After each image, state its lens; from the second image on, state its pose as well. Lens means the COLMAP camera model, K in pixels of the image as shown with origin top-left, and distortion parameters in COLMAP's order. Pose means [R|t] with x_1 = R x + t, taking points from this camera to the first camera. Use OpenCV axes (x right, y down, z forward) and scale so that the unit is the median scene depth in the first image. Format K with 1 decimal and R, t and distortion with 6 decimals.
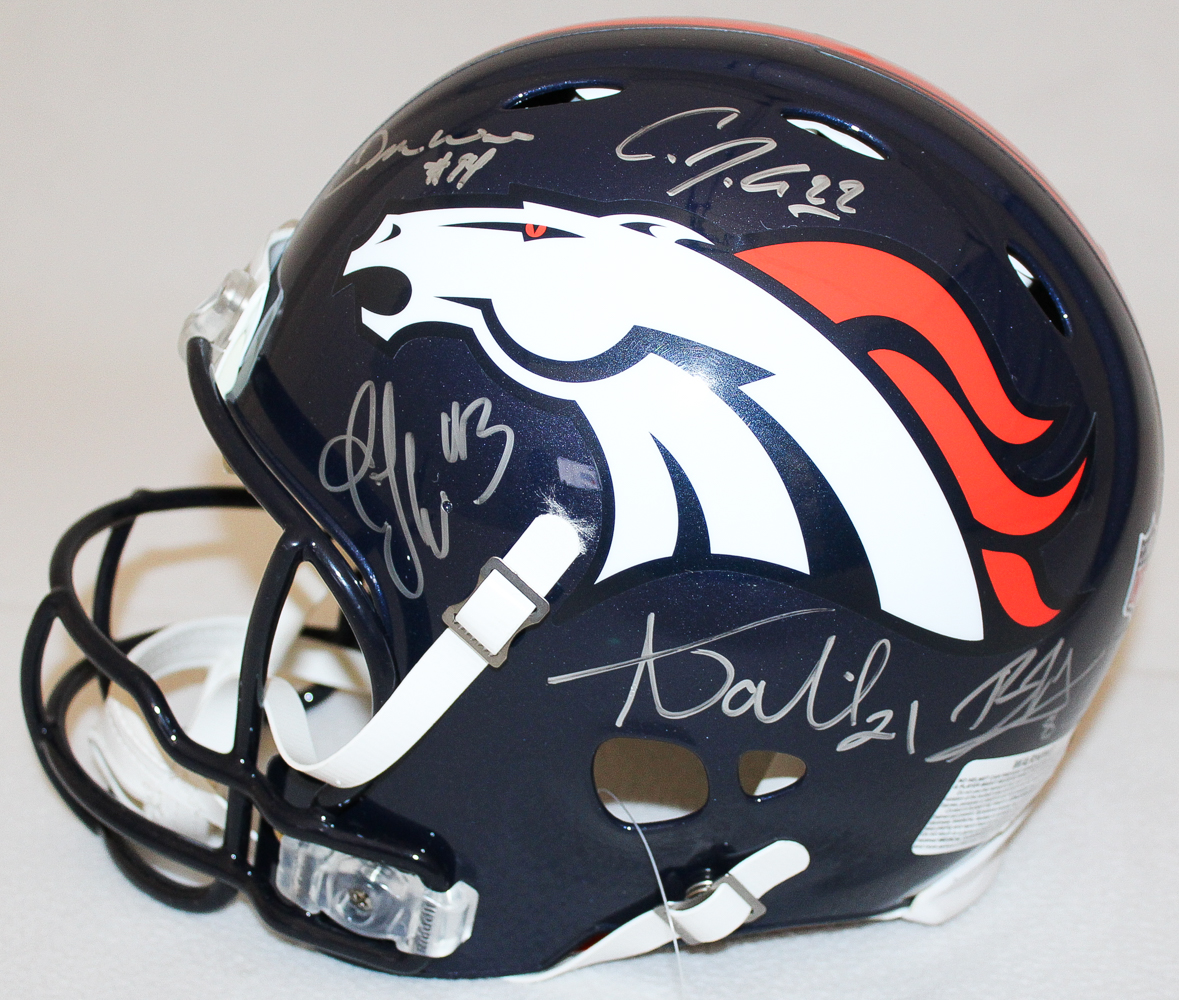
lens RADIAL K [[1914.0, 0, 591.0], [0, 1914.0, 501.3], [0, 0, 1]] dist [-0.144899, 0.000000]
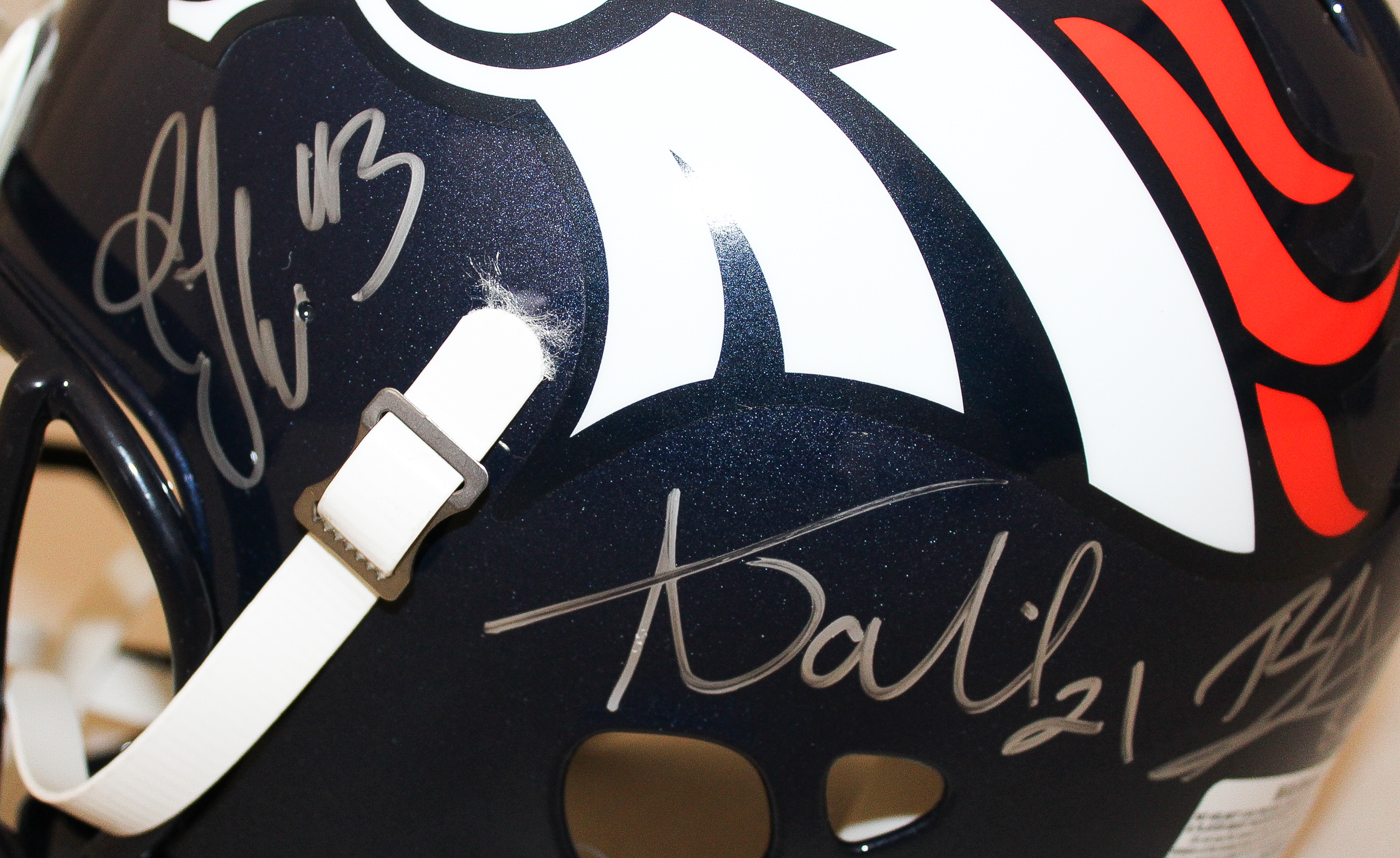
lens RADIAL K [[1911.3, 0, 544.2], [0, 1911.3, 449.1], [0, 0, 1]] dist [-0.092867, 0.000000]
pose [[0.999919, -0.002490, 0.012453, -0.012258], [0.003890, 0.993514, -0.113643, 0.106642], [-0.012089, 0.113682, 0.993444, 0.446443]]
